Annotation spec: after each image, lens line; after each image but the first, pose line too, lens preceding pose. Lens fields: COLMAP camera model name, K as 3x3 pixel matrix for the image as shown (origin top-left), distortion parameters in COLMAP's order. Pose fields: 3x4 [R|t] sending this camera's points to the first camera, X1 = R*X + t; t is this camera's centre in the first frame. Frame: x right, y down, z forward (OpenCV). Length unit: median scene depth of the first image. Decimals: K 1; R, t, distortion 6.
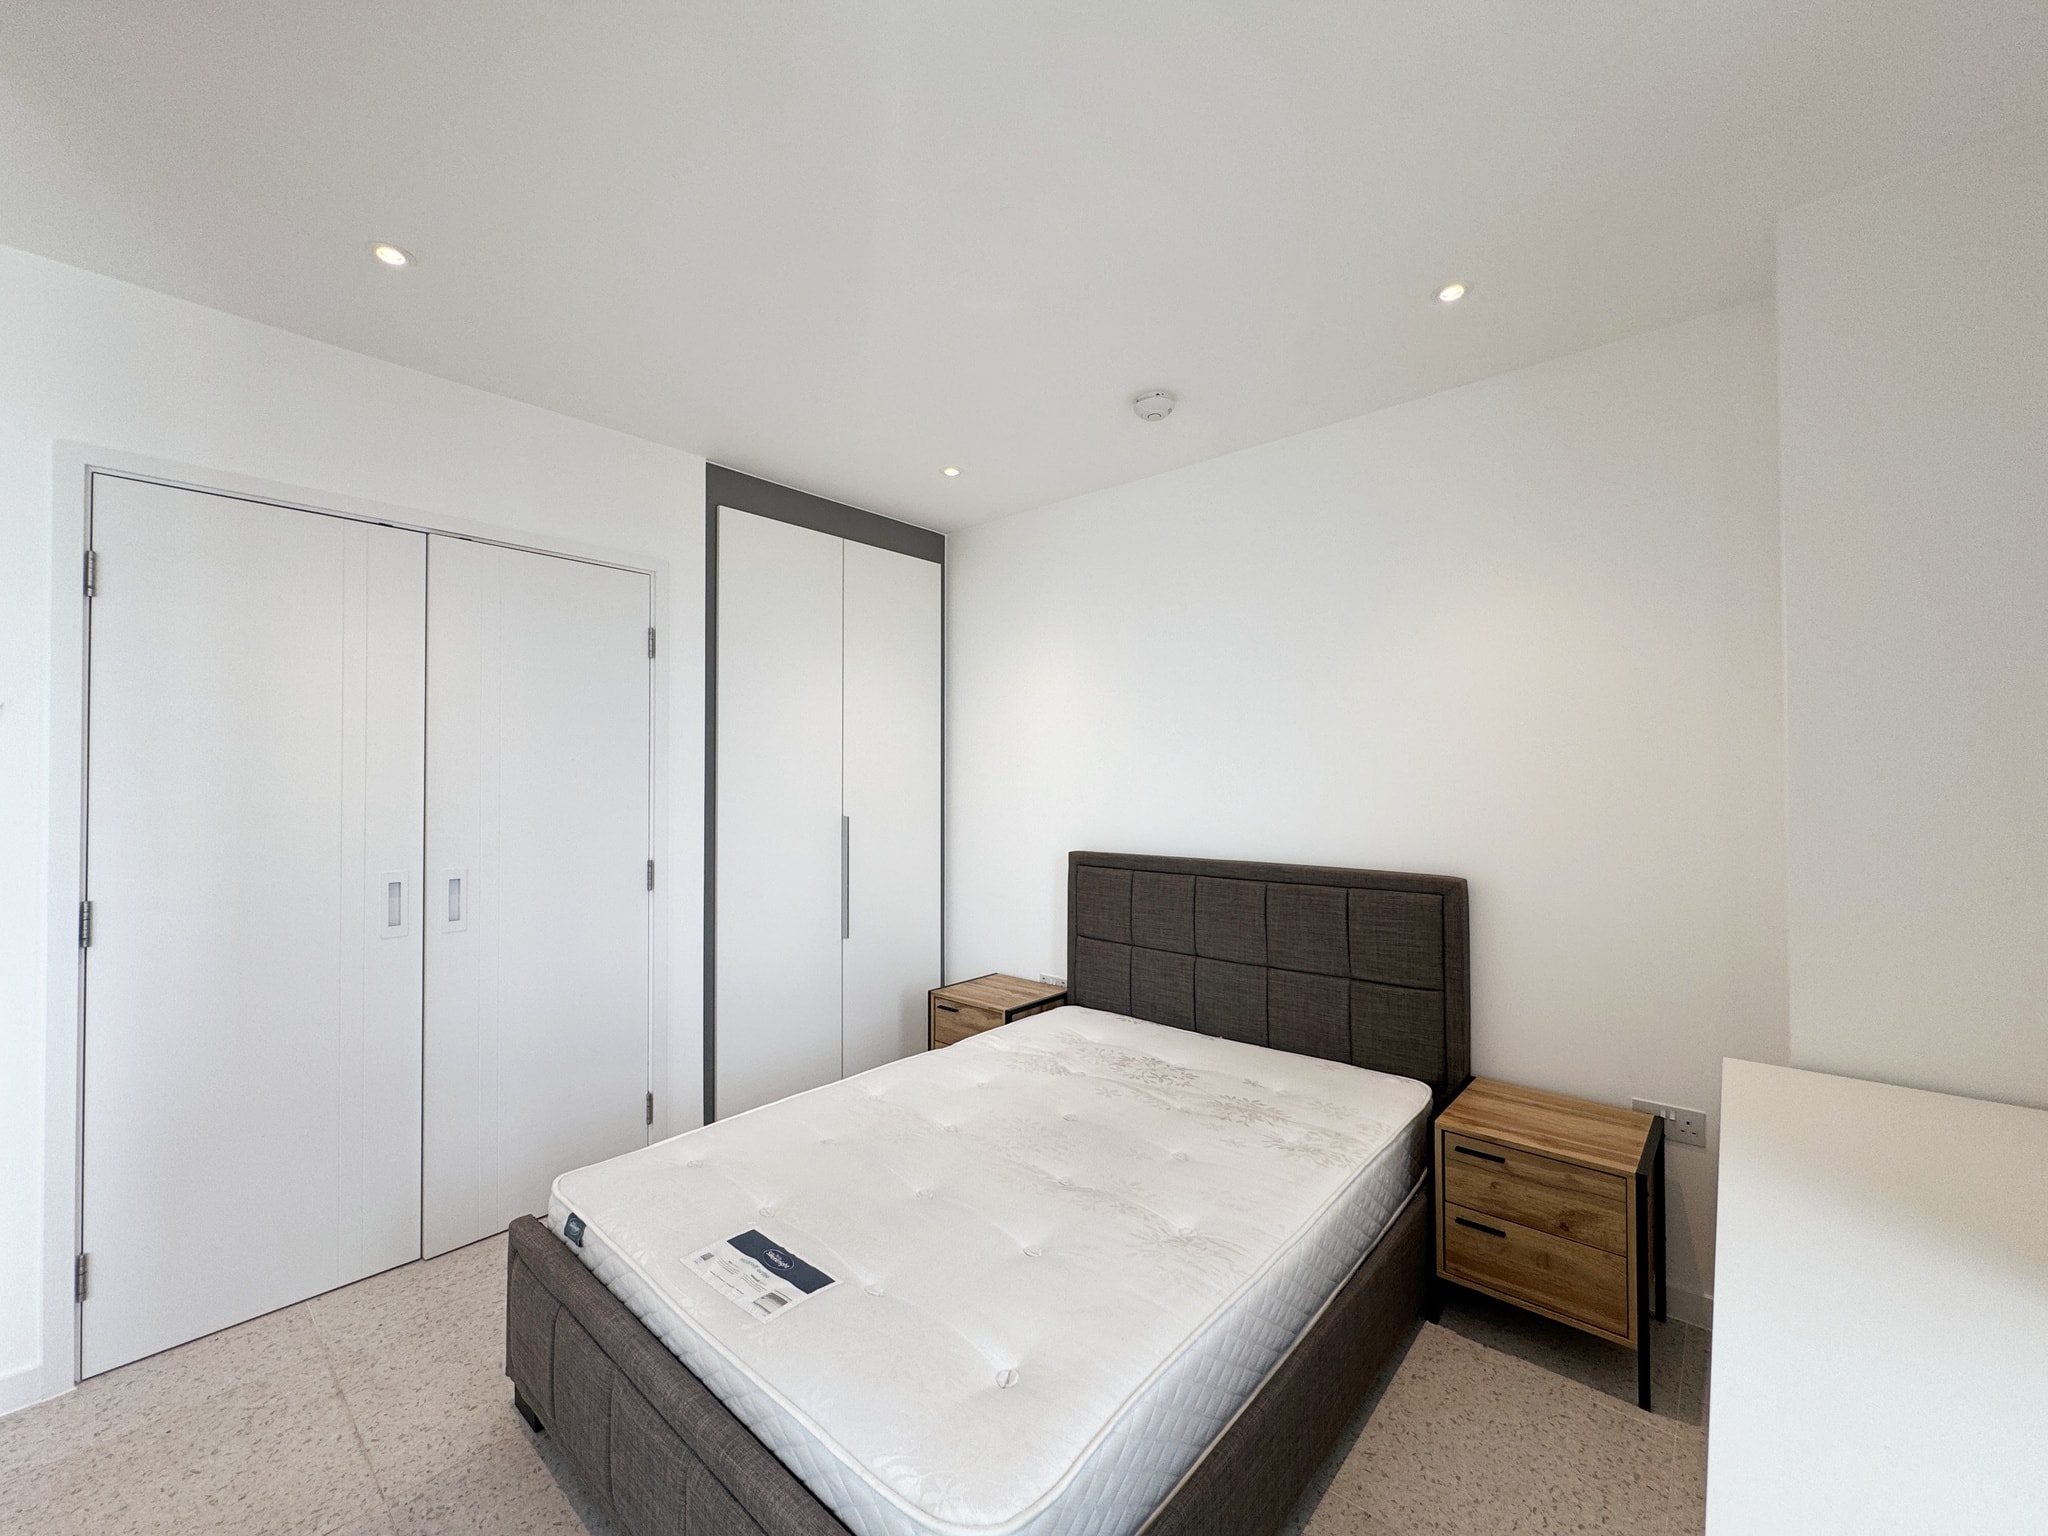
lens RADIAL K [[816.9, 0, 1015.4], [0, 816.9, 772.9], [0, 0, 1]] dist [-0.003756, 0.000819]
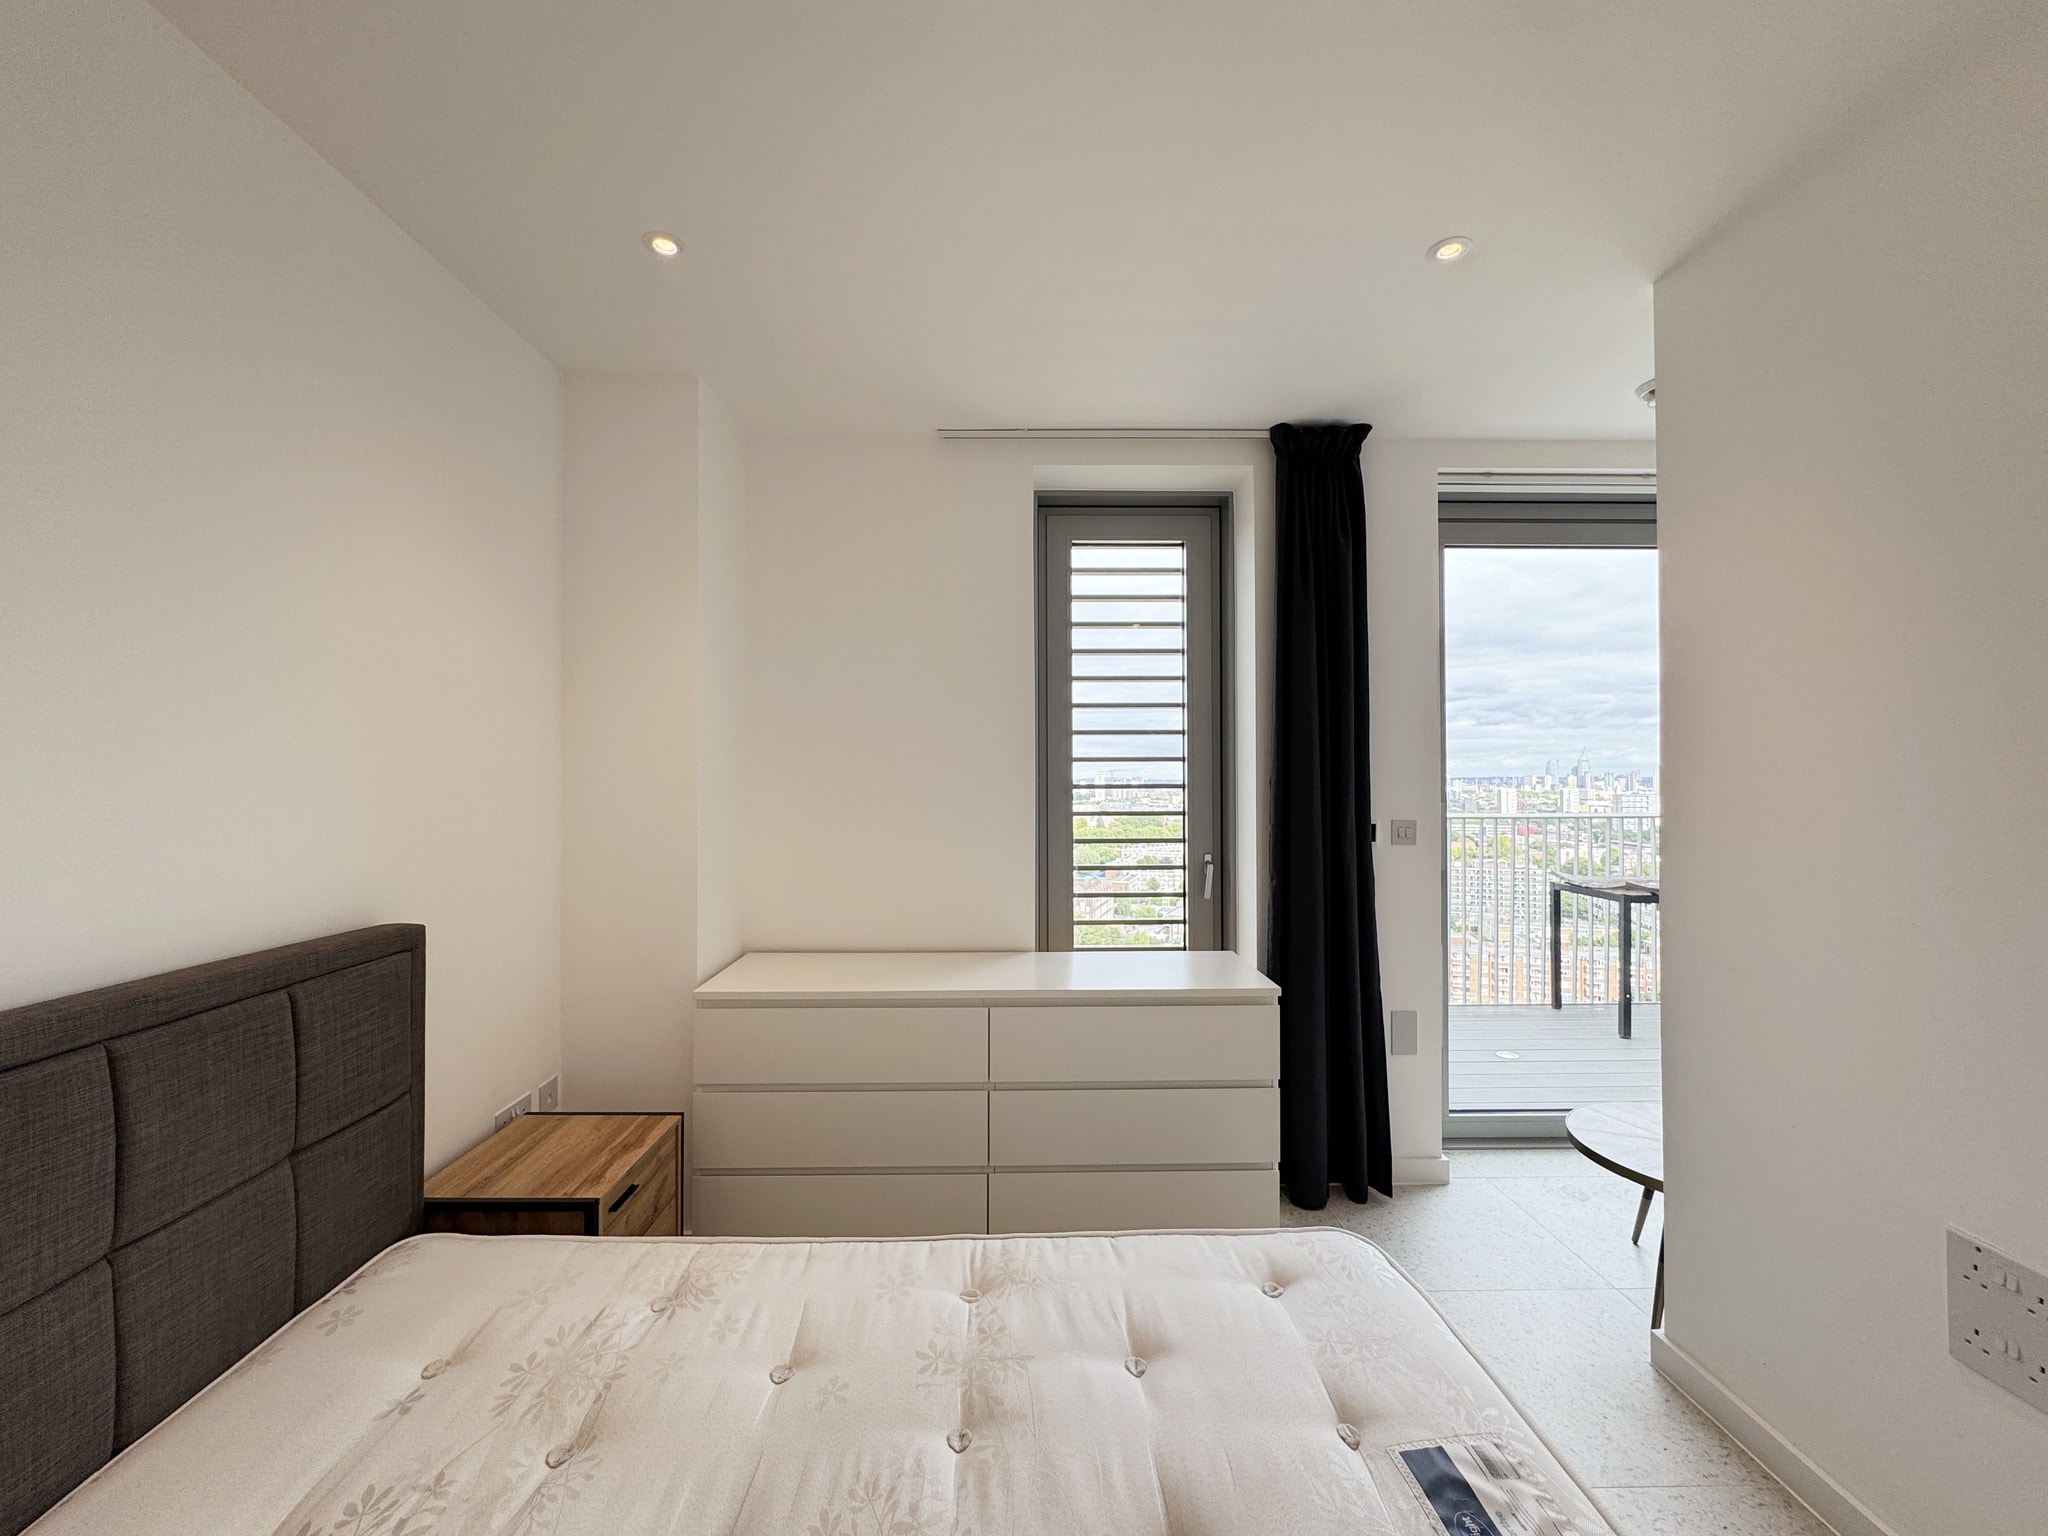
lens RADIAL K [[816.9, 0, 1027.9], [0, 816.9, 776.3], [0, 0, 1]] dist [-0.003756, 0.000819]
pose [[-0.686073, 0.001668, 0.727531, -0.273546], [-0.003889, 0.999975, -0.005960, 0.005468], [-0.727522, -0.006918, -0.686049, 0.910296]]
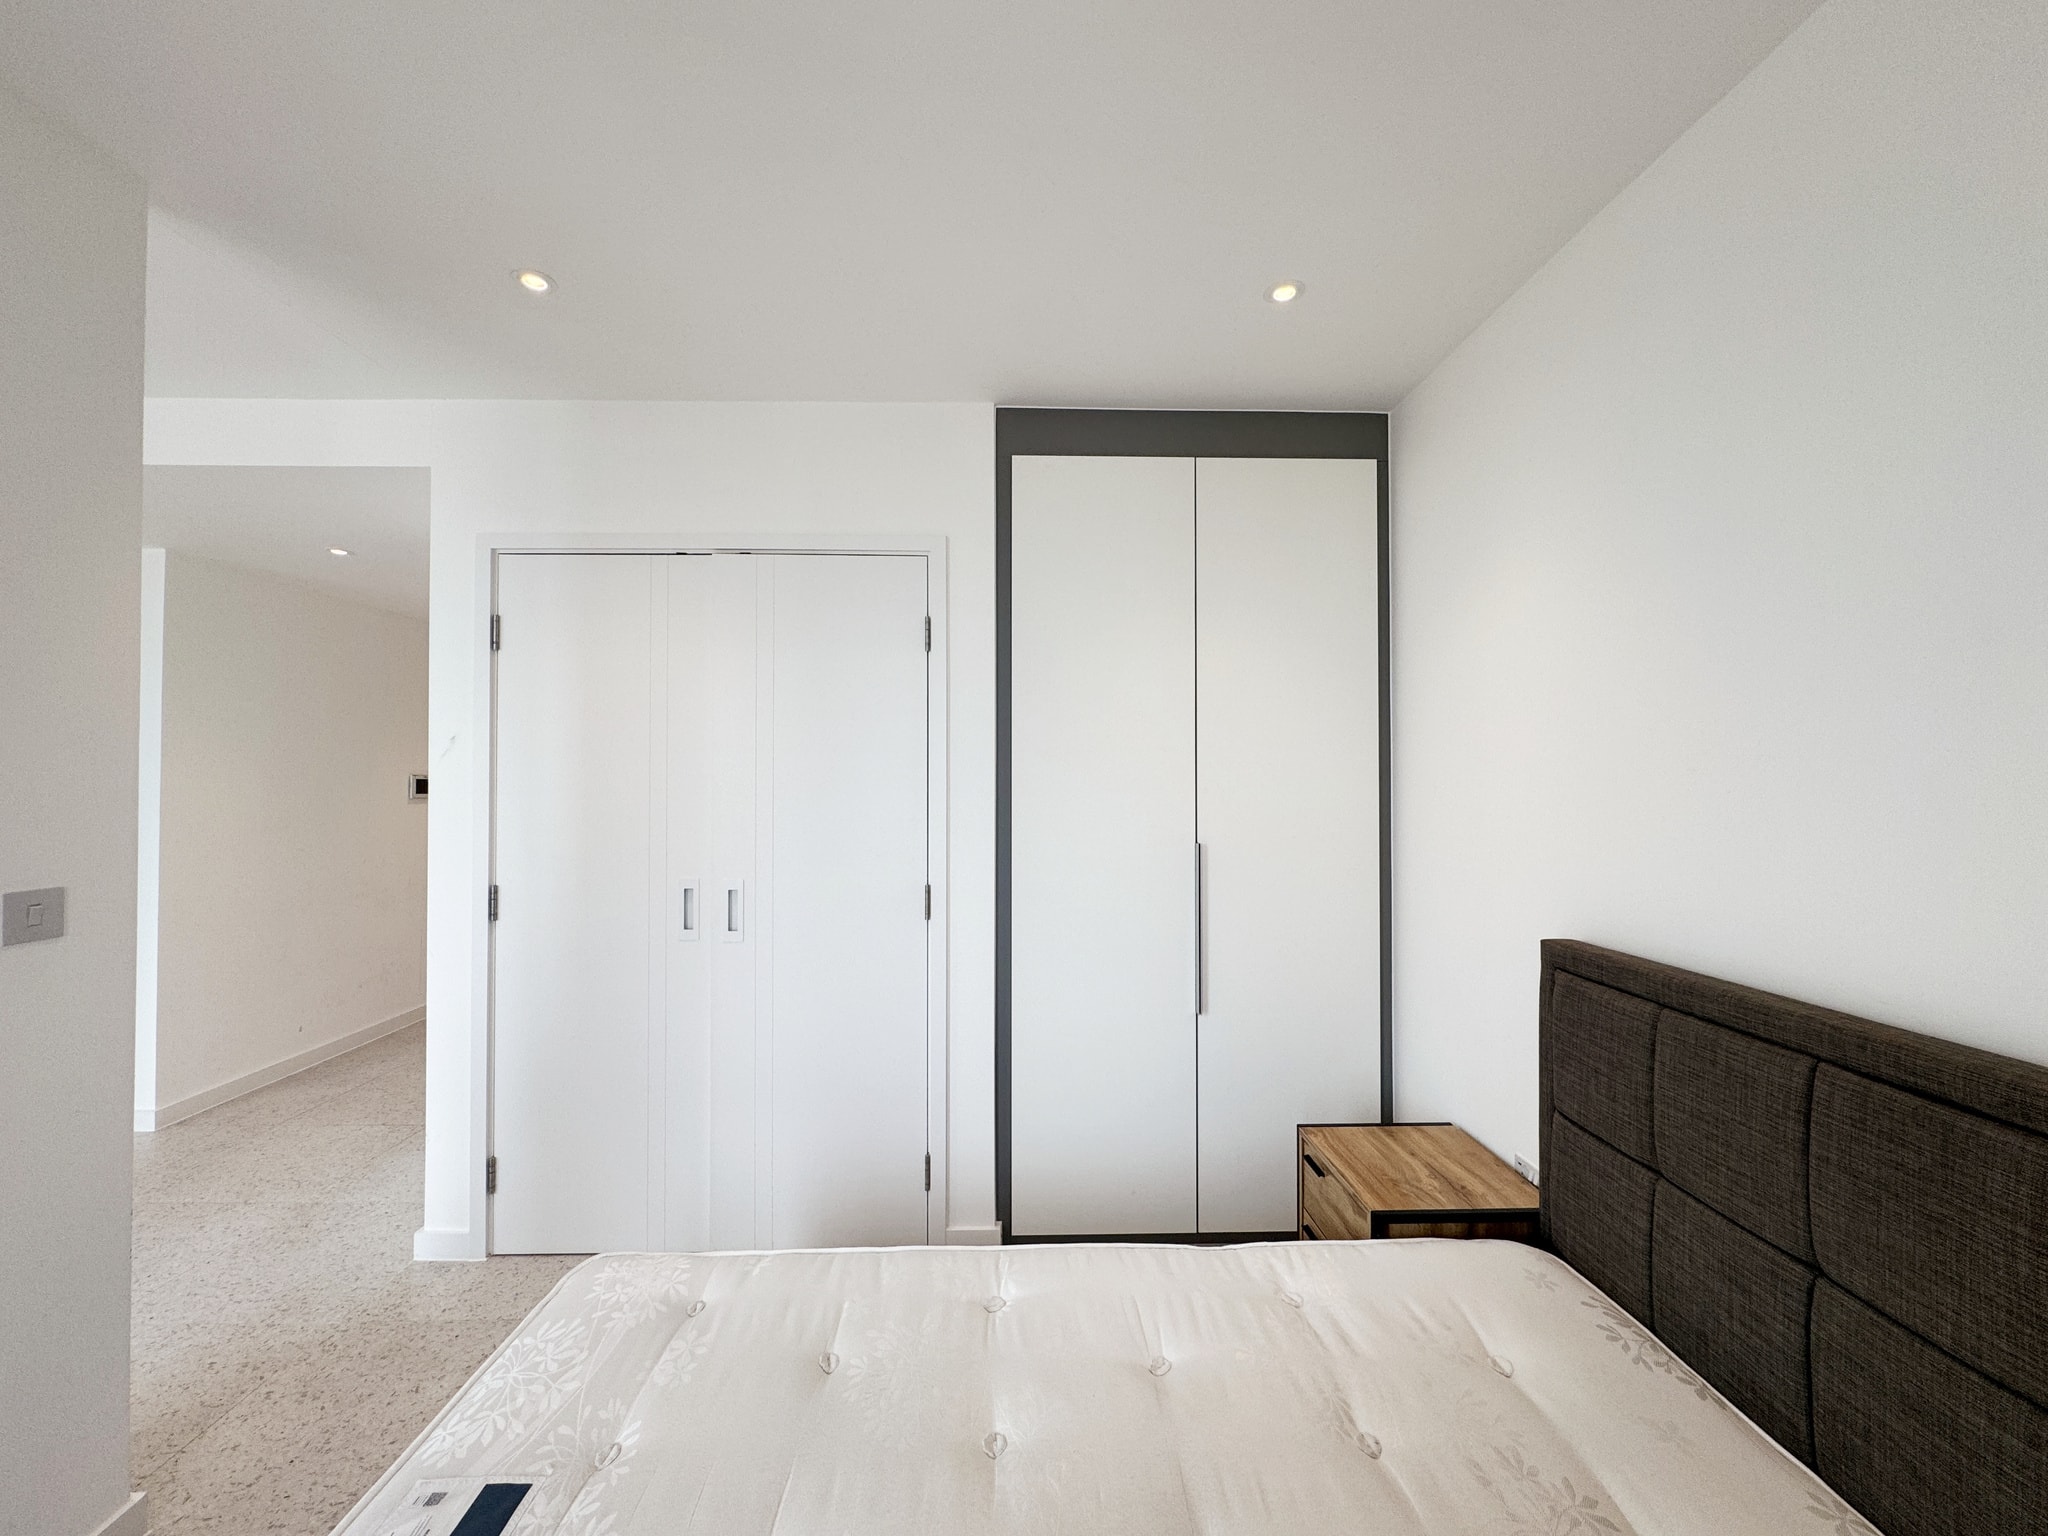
lens RADIAL K [[816.9, 0, 1021.8], [0, 816.9, 765.1], [0, 0, 1]] dist [-0.003756, 0.000819]
pose [[0.683017, -0.010848, -0.730322, 0.253255], [0.005058, 0.999936, -0.010123, -0.010463], [0.730385, 0.003220, 0.683028, 0.478272]]
